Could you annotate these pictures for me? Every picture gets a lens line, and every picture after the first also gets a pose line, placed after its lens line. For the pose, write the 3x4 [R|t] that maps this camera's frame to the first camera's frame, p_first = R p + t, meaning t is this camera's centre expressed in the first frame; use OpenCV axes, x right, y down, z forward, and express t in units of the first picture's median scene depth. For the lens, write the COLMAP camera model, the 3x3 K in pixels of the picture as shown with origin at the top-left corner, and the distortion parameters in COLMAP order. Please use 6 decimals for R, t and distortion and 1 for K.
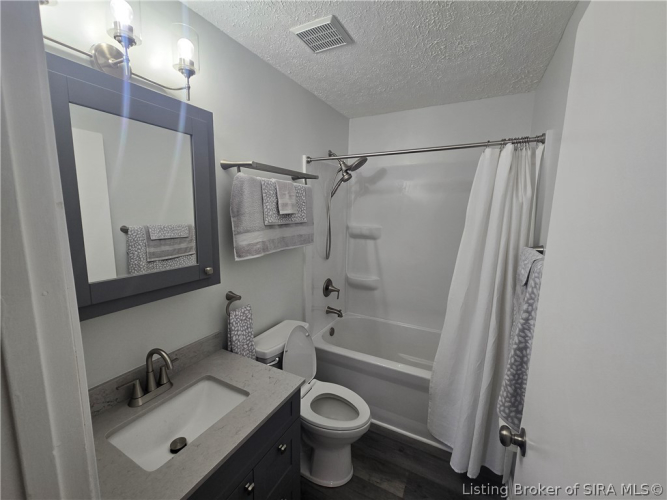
lens RADIAL K [[271.9, 0, 333.5], [0, 271.9, 250.0], [0, 0, 1]] dist [-0.000118, 0.000457]
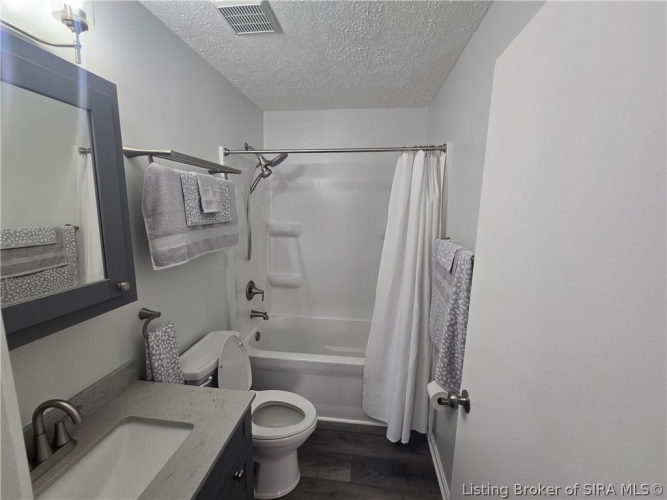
lens RADIAL K [[271.9, 0, 333.5], [0, 271.9, 250.0], [0, 0, 1]] dist [-0.000118, 0.000457]
pose [[0.936754, -0.056592, 0.345382, -0.117439], [0.051899, 0.998391, 0.022826, -0.011701], [-0.346118, -0.003457, 0.938185, 0.037116]]
